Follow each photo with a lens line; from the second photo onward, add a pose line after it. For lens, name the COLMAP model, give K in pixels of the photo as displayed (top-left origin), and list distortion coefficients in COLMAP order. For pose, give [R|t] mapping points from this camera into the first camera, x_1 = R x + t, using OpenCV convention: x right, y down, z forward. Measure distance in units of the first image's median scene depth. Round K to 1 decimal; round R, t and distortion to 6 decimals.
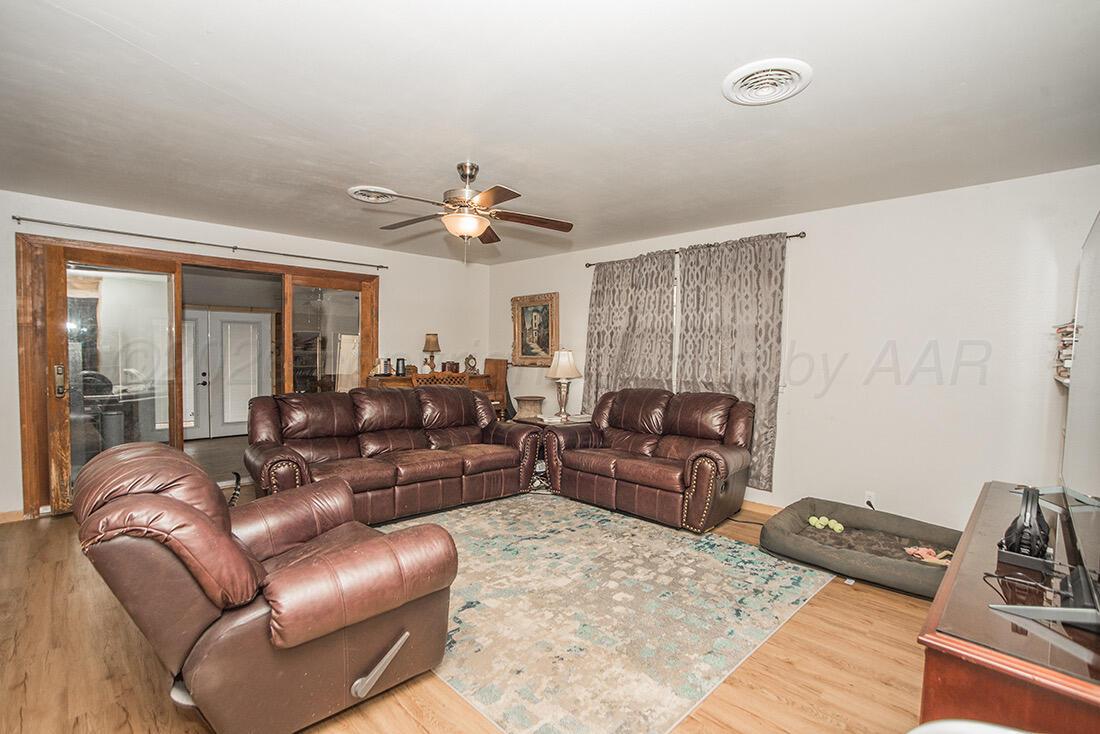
lens RADIAL K [[513.6, 0, 550.0], [0, 513.6, 367.0], [0, 0, 1]] dist [-0.033693, 0.000154]
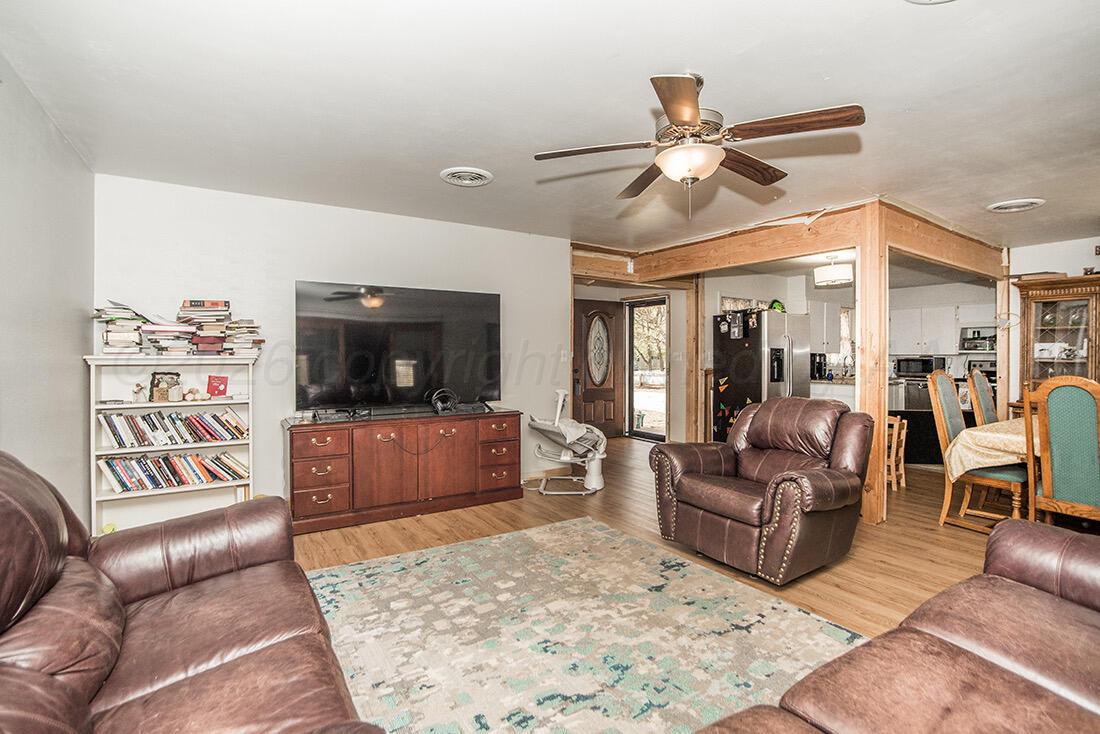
lens RADIAL K [[513.6, 0, 550.0], [0, 513.6, 367.0], [0, 0, 1]] dist [-0.033693, 0.000154]
pose [[-0.975958, -0.025847, 0.216421, -0.089047], [-0.012588, 0.997971, 0.062420, -0.022417], [-0.217595, 0.058195, -0.974303, 1.153374]]
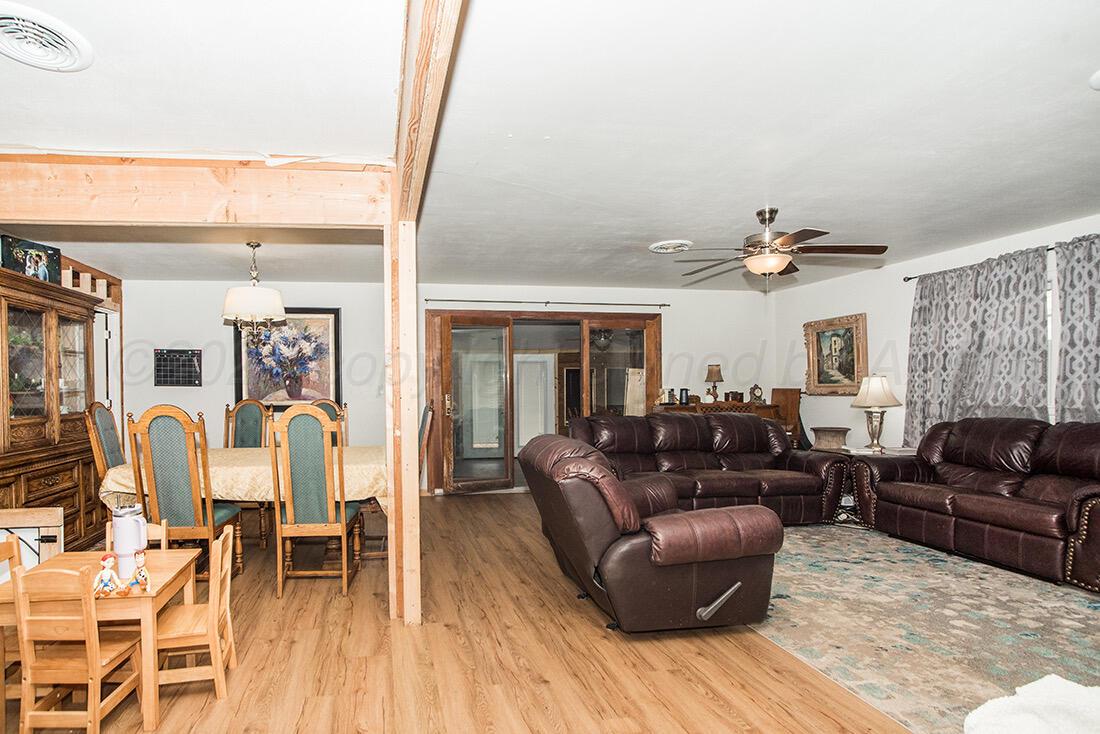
lens RADIAL K [[531.7, 0, 448.8], [0, 531.7, 388.0], [0, 0, 1]] dist [-0.038441, 0.013239]
pose [[0.795764, -0.018254, -0.605331, -0.018405], [-0.002241, 0.999450, -0.033085, 0.024643], [0.605602, 0.027684, 0.795286, -0.222298]]
